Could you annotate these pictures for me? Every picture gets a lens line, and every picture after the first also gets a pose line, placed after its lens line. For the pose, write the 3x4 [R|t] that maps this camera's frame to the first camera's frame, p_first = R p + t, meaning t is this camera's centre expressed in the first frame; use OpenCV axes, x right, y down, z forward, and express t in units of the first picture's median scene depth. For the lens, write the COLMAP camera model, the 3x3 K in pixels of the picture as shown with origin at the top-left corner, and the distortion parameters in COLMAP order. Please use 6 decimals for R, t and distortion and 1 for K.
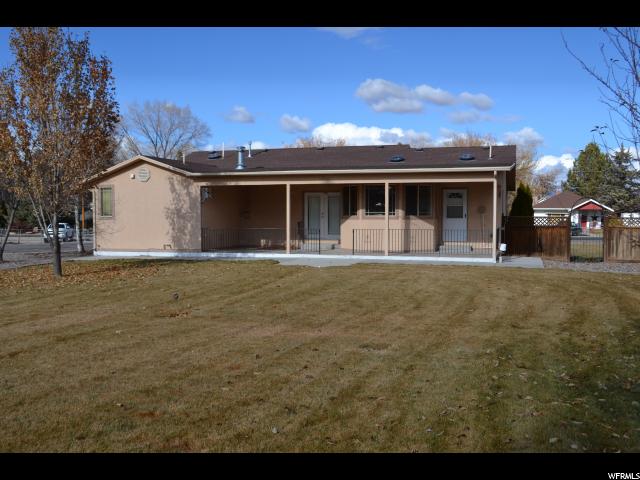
lens RADIAL K [[629.6, 0, 326.9], [0, 629.6, 249.5], [0, 0, 1]] dist [-0.066837, 0.001711]
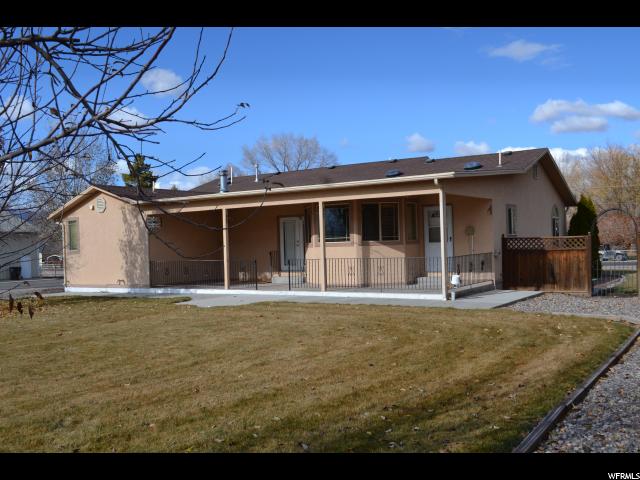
lens RADIAL K [[629.6, 0, 326.9], [0, 629.6, 249.5], [0, 0, 1]] dist [-0.066837, 0.001711]
pose [[0.962283, -0.024796, -0.270916, 0.287676], [0.012547, 0.998823, -0.046850, -0.005520], [0.271759, 0.041683, 0.961462, 0.200039]]
